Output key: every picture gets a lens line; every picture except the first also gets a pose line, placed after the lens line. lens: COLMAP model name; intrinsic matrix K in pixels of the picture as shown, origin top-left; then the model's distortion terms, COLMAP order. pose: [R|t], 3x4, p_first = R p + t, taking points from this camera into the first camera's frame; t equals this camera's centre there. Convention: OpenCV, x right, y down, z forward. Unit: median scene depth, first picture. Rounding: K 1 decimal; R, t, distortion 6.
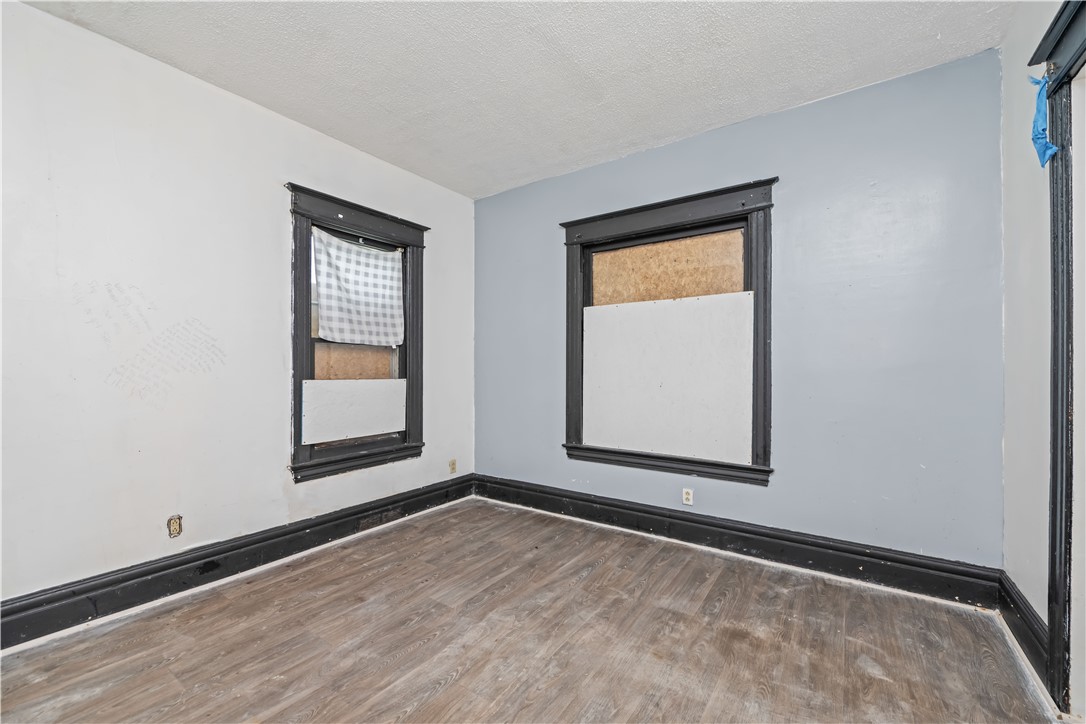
lens RADIAL K [[443.3, 0, 548.2], [0, 443.3, 361.7], [0, 0, 1]] dist [-0.002033, -0.000482]
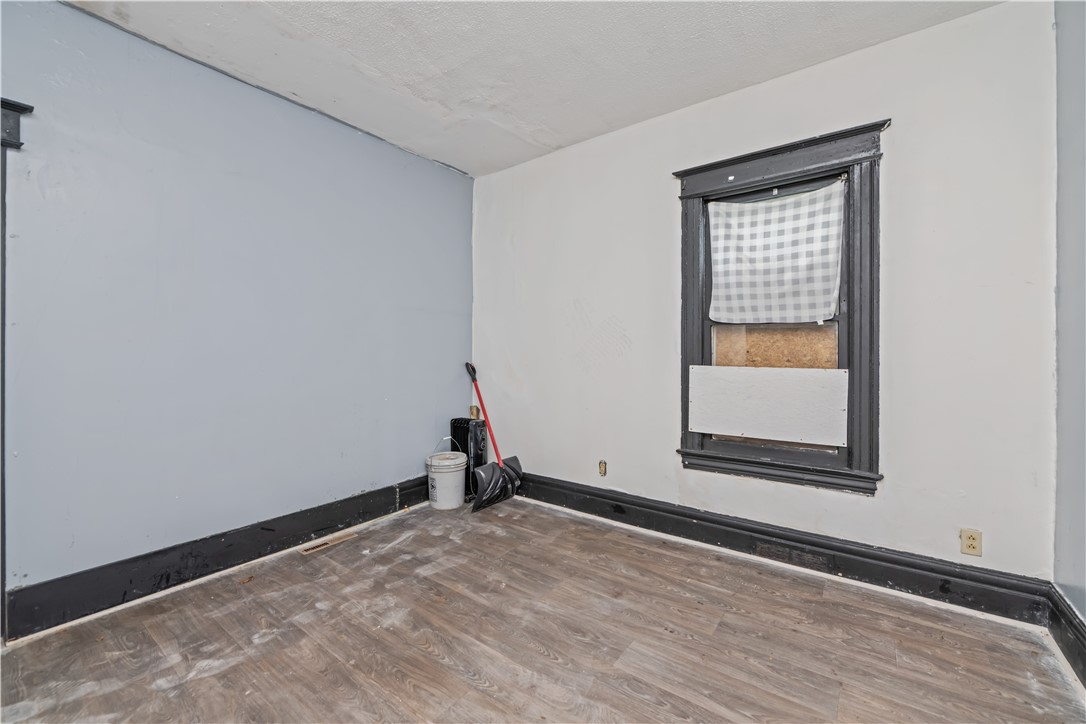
lens RADIAL K [[437.6, 0, 544.1], [0, 437.6, 349.1], [0, 0, 1]] dist [-0.003196, -0.000387]
pose [[-0.029710, -0.009307, -0.999515, 0.408731], [0.012635, 0.999873, -0.009686, 0.010528], [0.999479, -0.012917, -0.029588, 0.677274]]
